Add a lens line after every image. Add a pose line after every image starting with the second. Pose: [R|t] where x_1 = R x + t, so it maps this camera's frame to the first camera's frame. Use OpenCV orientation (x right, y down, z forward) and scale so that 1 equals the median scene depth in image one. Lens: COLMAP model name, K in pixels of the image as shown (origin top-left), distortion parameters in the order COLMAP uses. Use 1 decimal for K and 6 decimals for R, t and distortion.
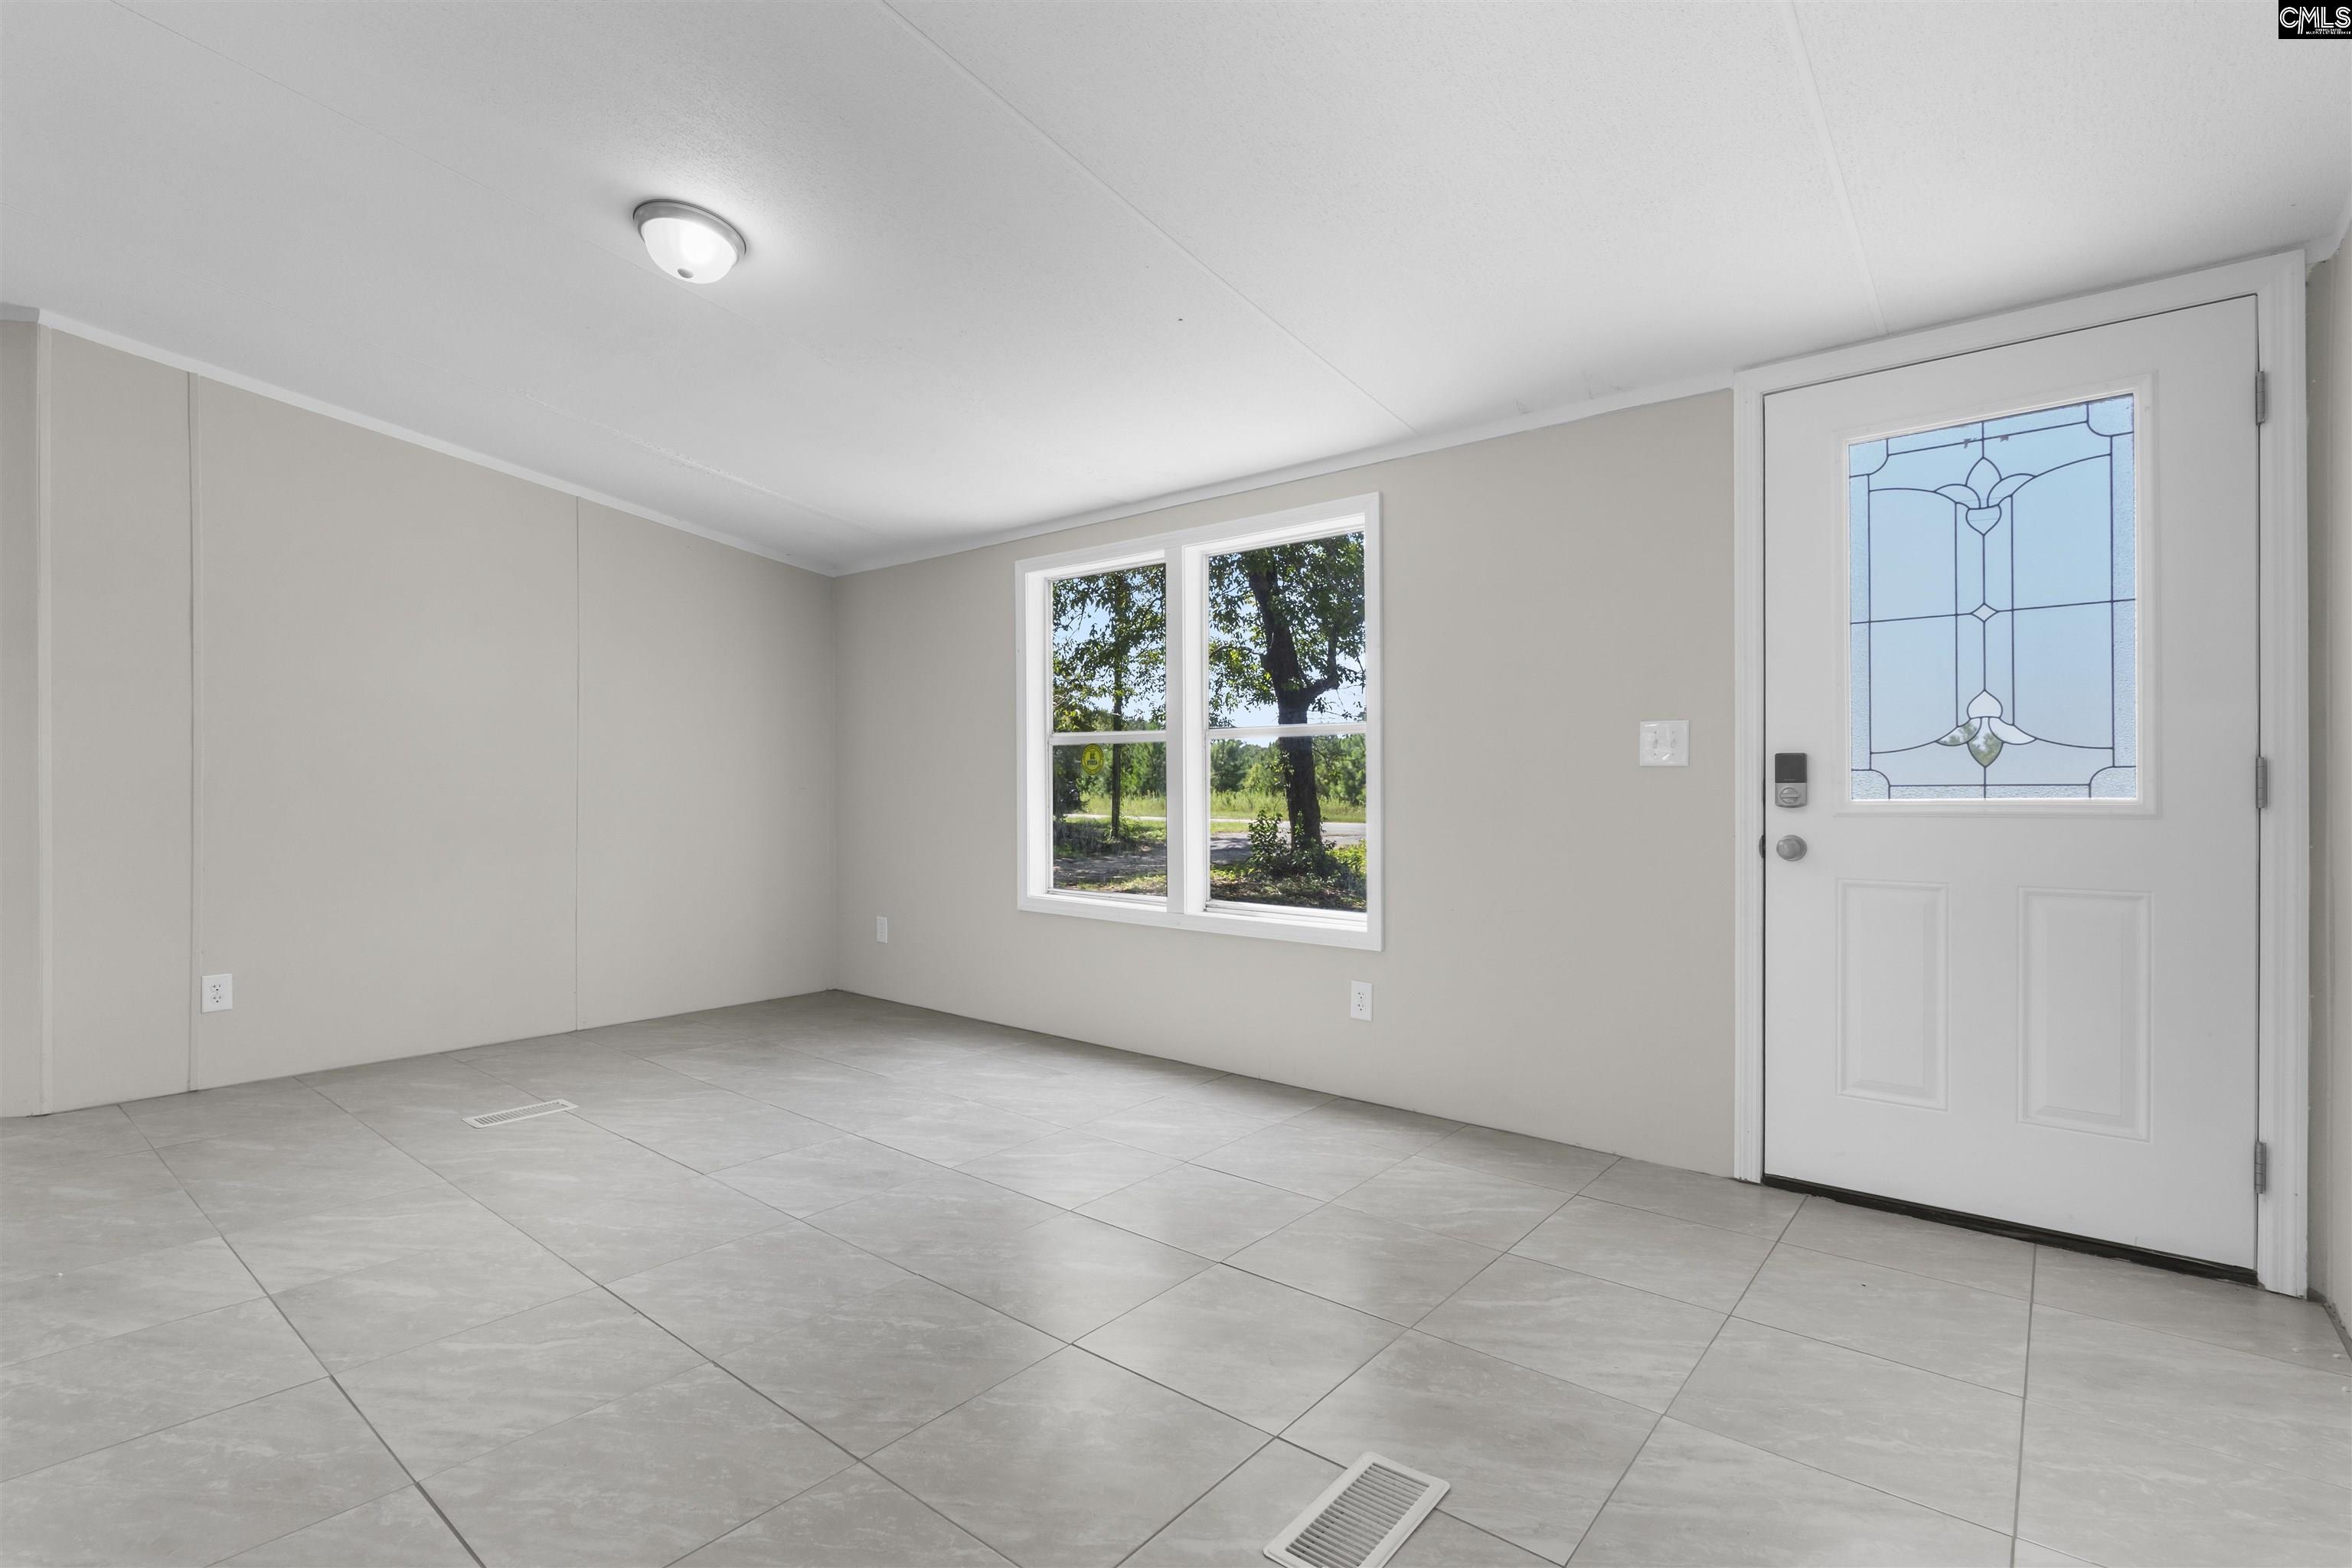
lens RADIAL K [[1090.4, 0, 1158.0], [0, 1090.4, 793.8], [0, 0, 1]] dist [-0.005854, 0.001142]
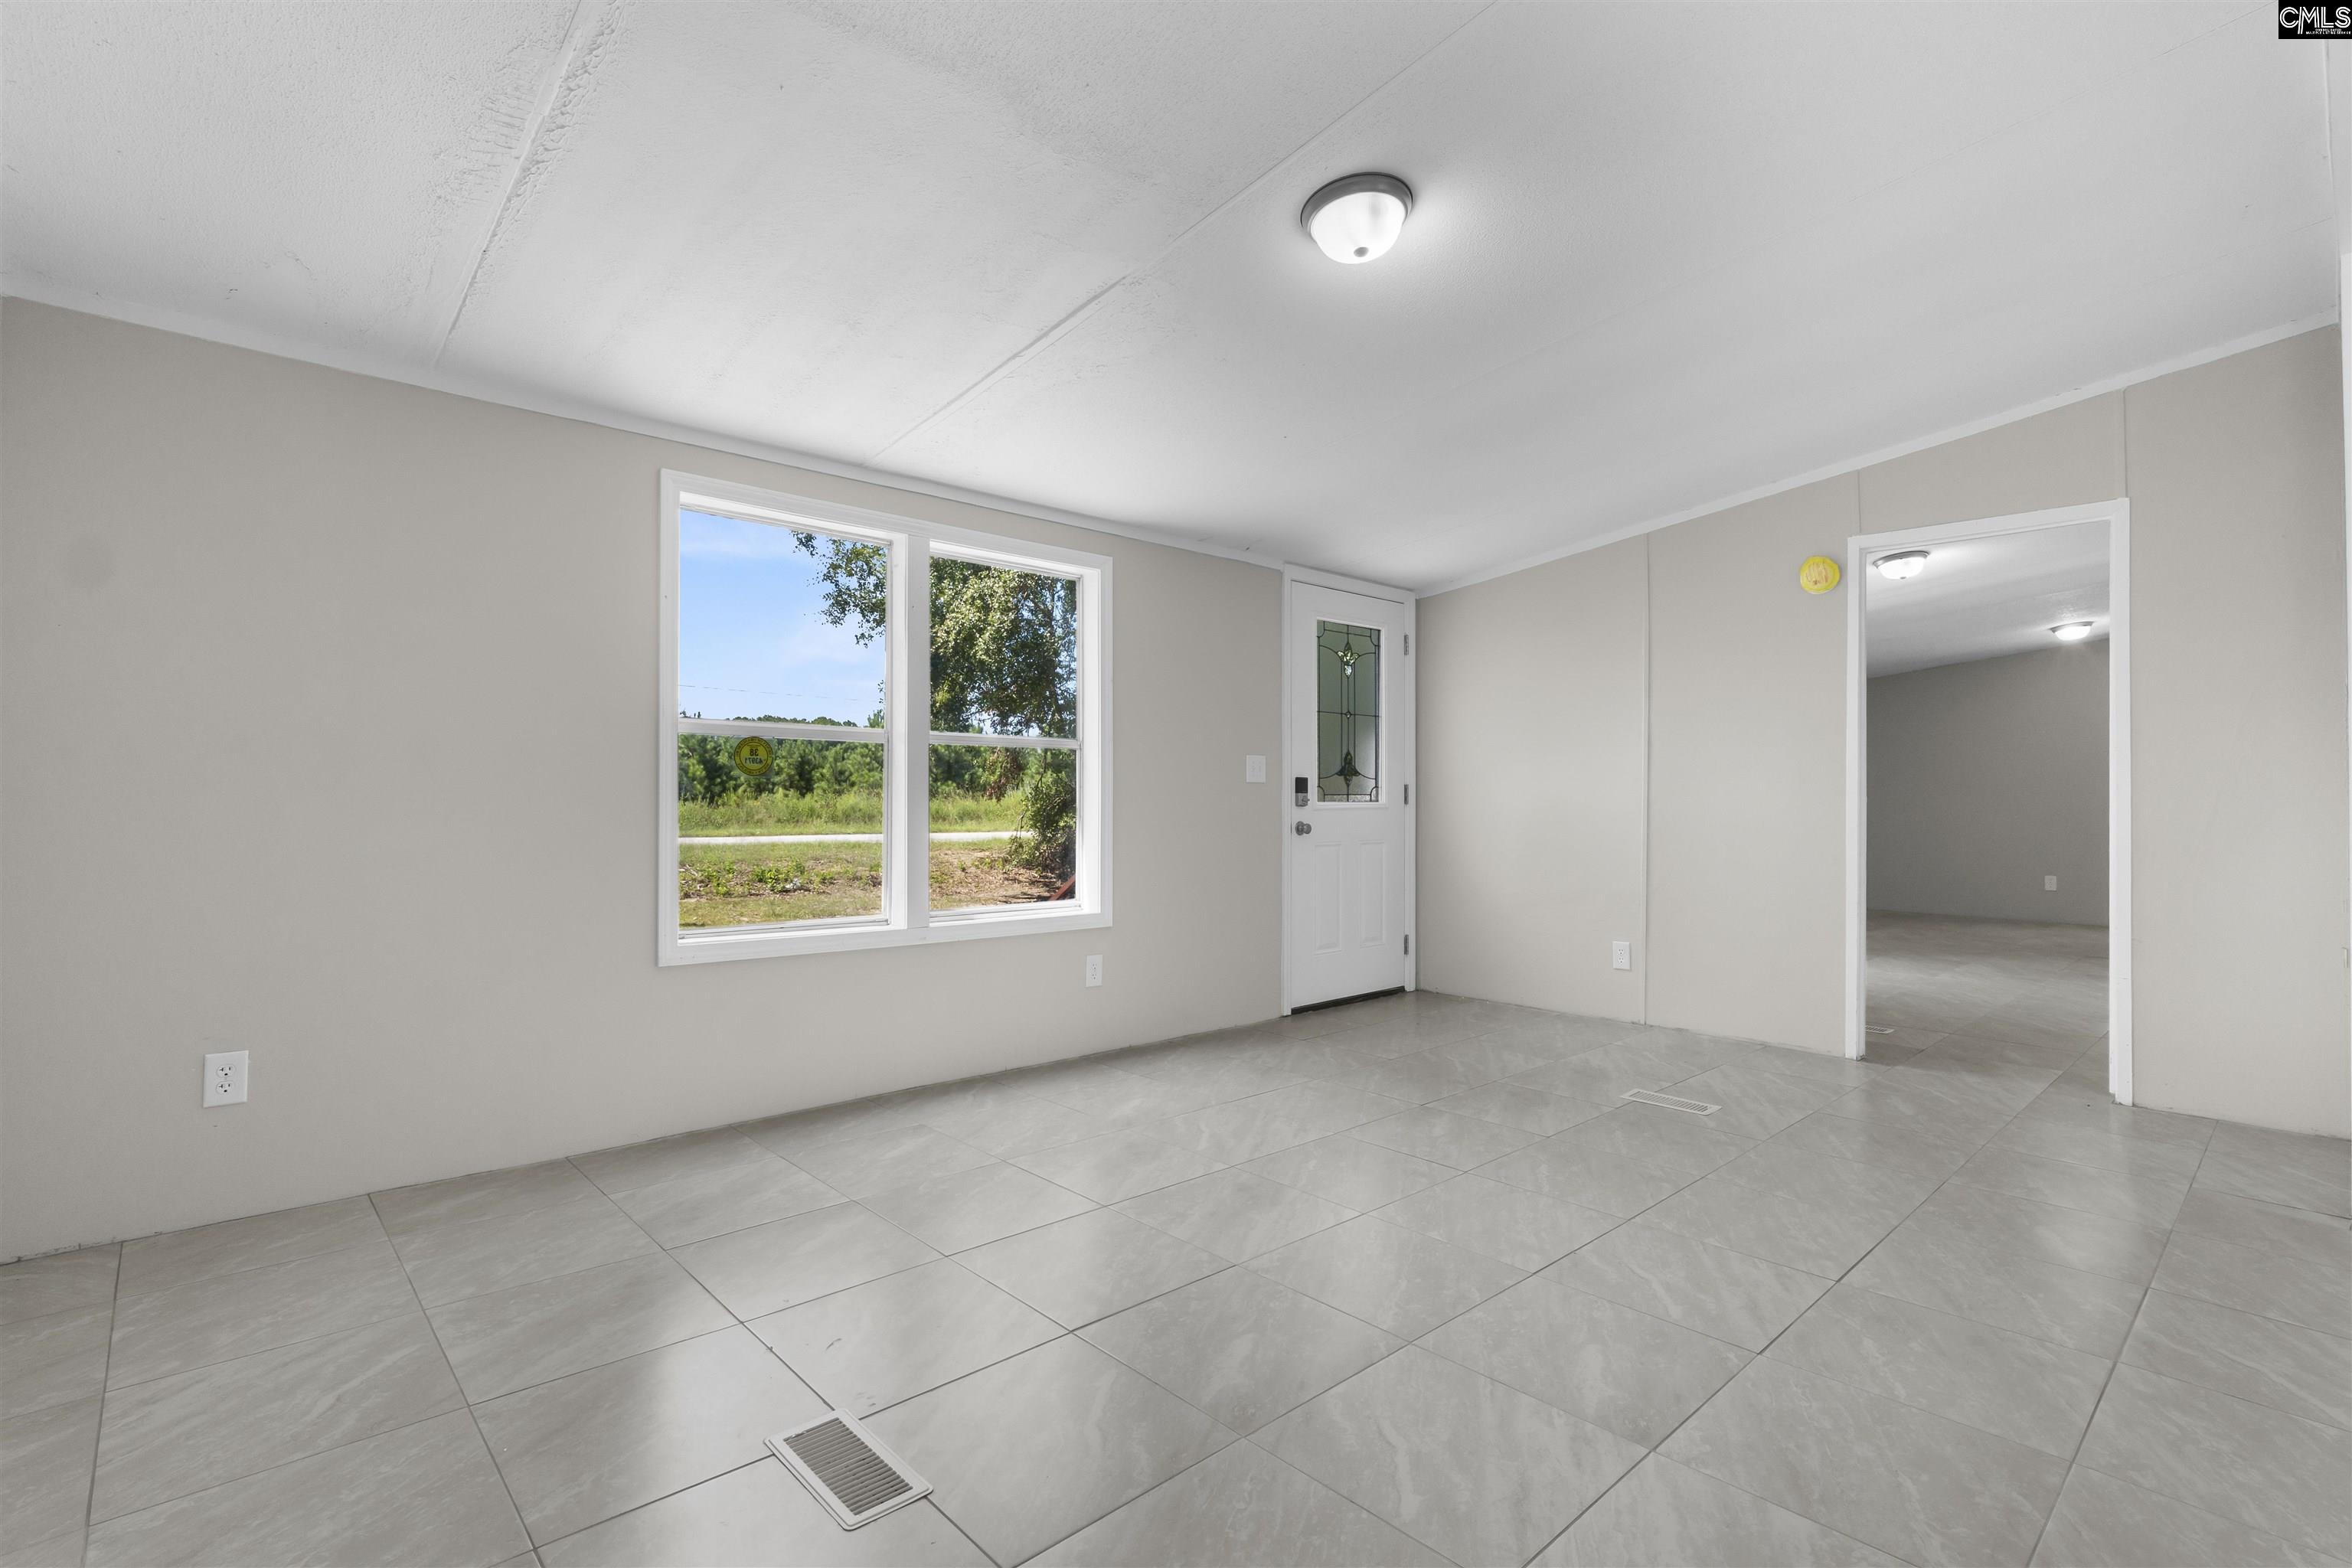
lens RADIAL K [[1090.4, 0, 1171.2], [0, 1090.4, 783.7], [0, 0, 1]] dist [-0.005854, 0.001142]
pose [[0.132317, 0.009384, 0.991163, -1.296288], [-0.001021, 0.999956, -0.009331, -0.008563], [-0.991207, 0.000223, 0.132321, 0.976002]]
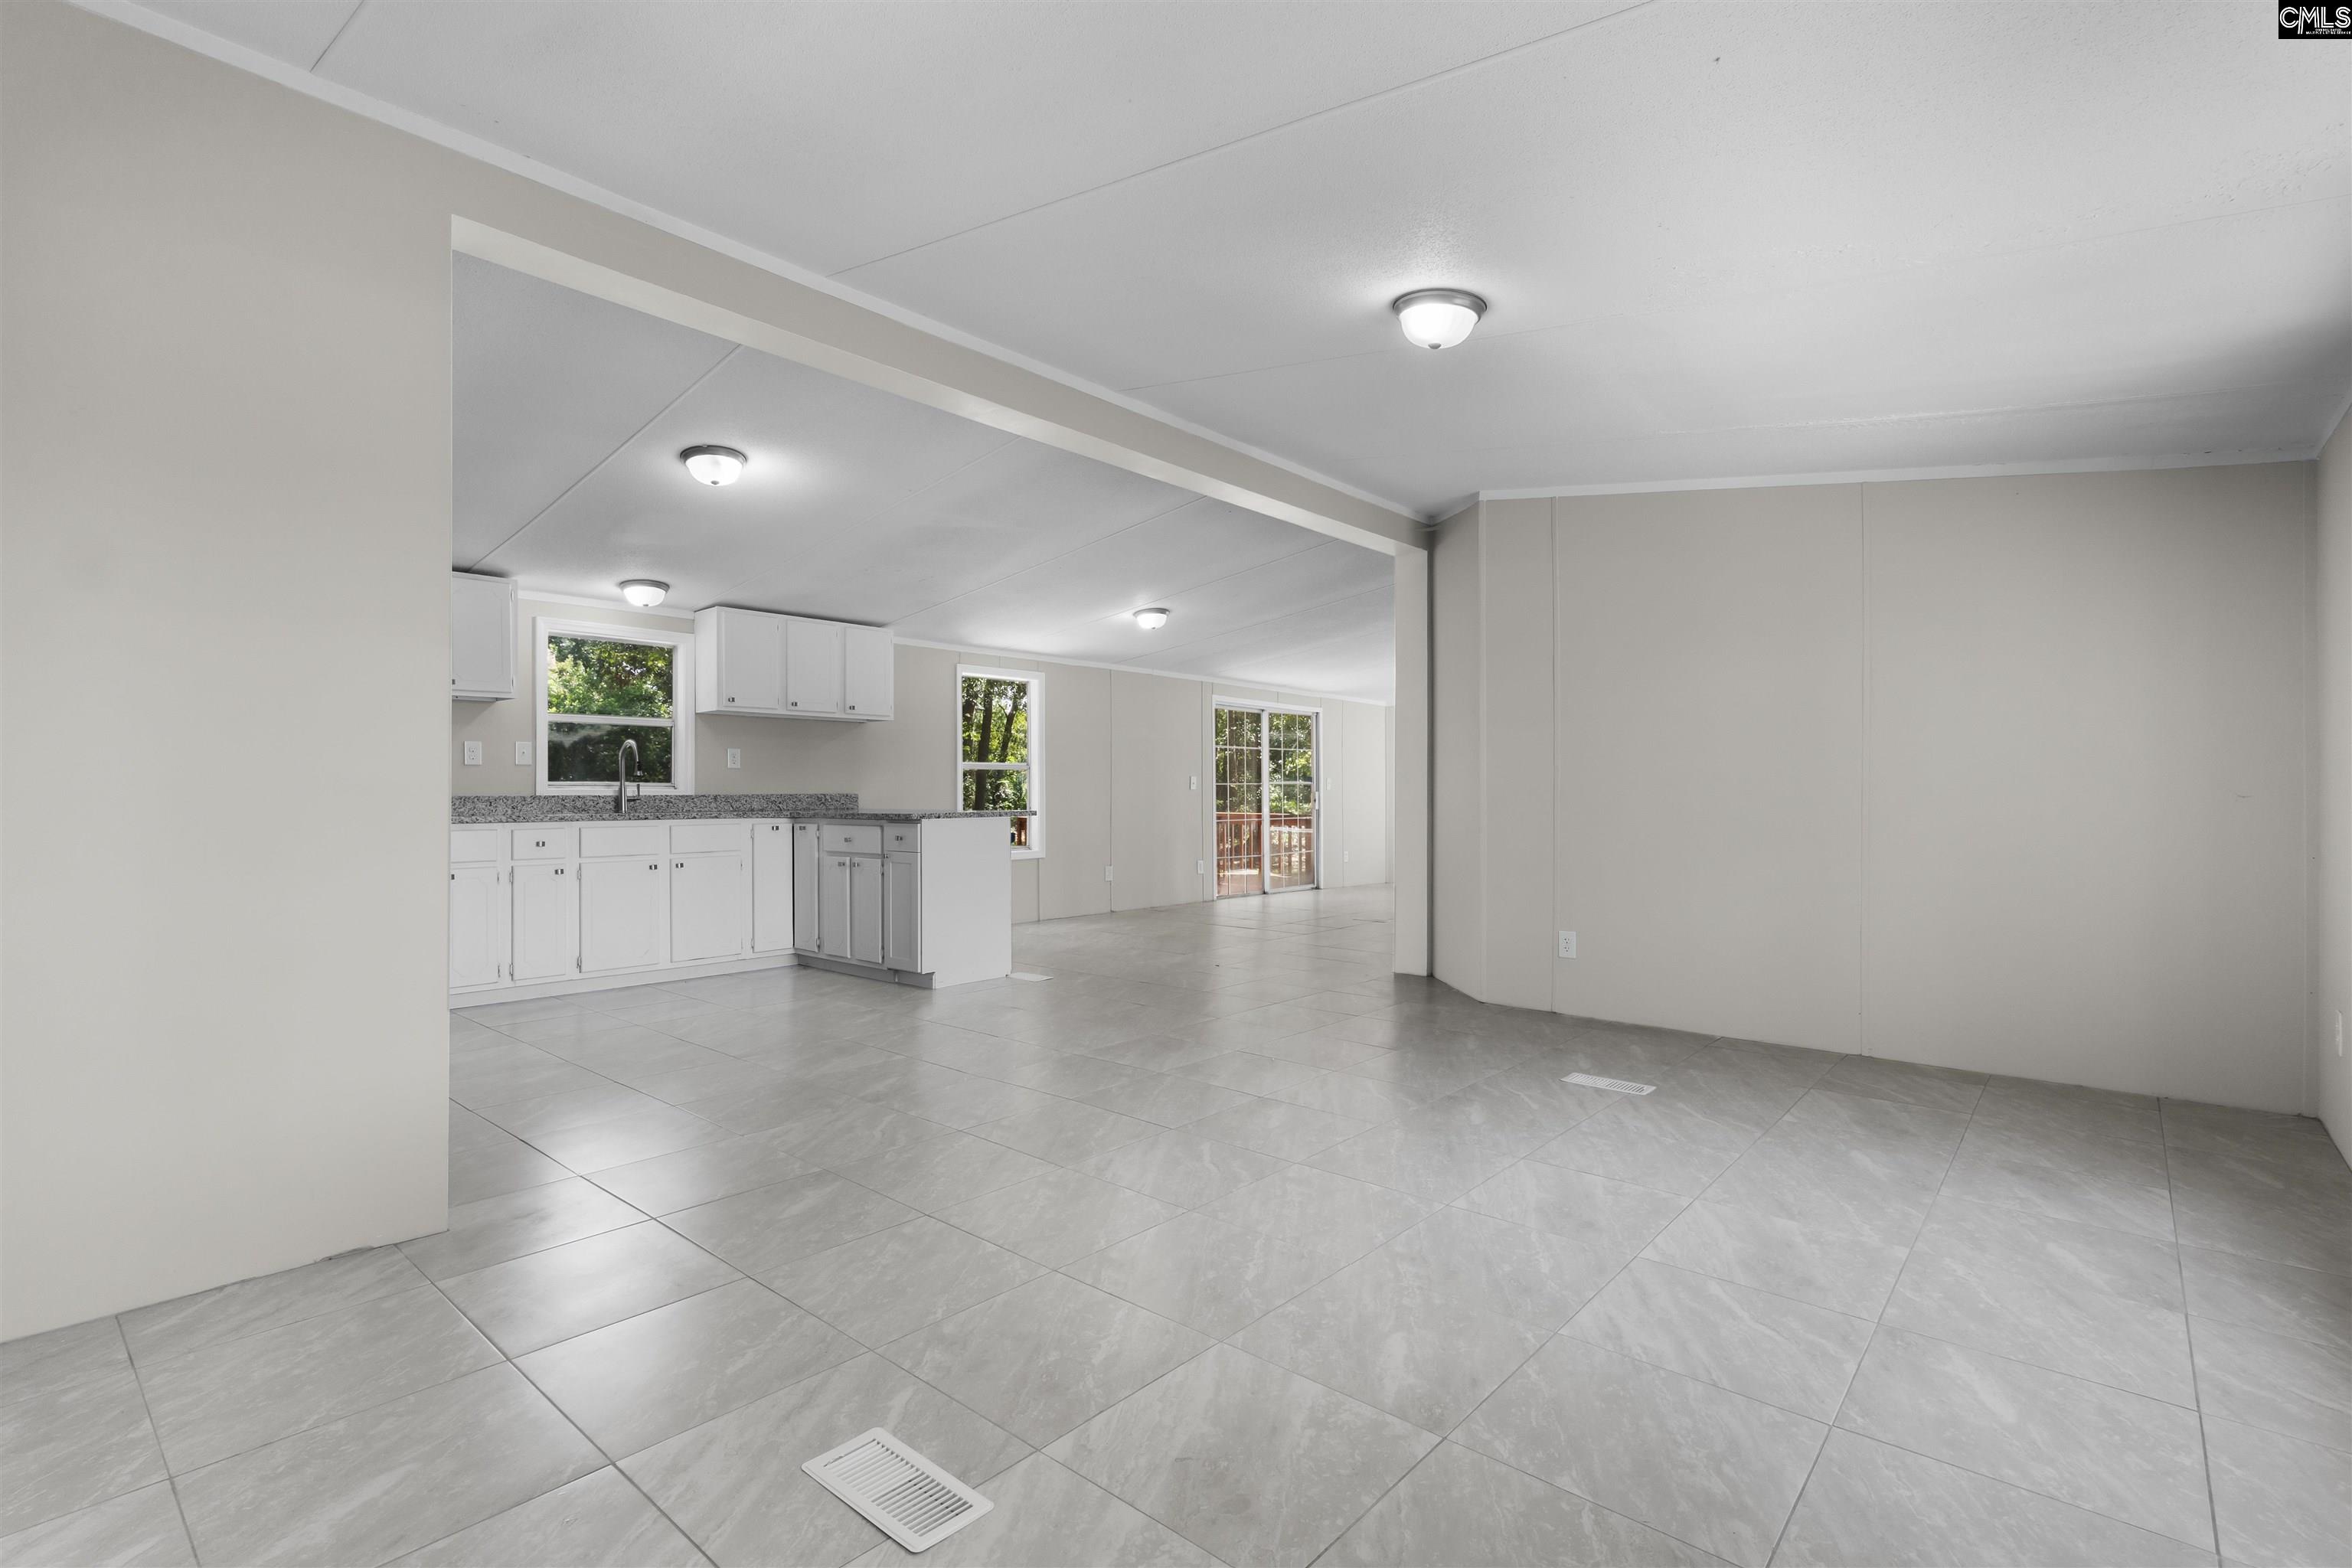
lens RADIAL K [[1090.4, 0, 1174.0], [0, 1090.4, 785.5], [0, 0, 1]] dist [-0.005854, 0.001142]
pose [[-0.019904, -0.008232, -0.999768, 0.676831], [-0.010163, 0.999916, -0.008031, -0.000822], [0.999750, 0.010001, -0.019986, 0.704452]]
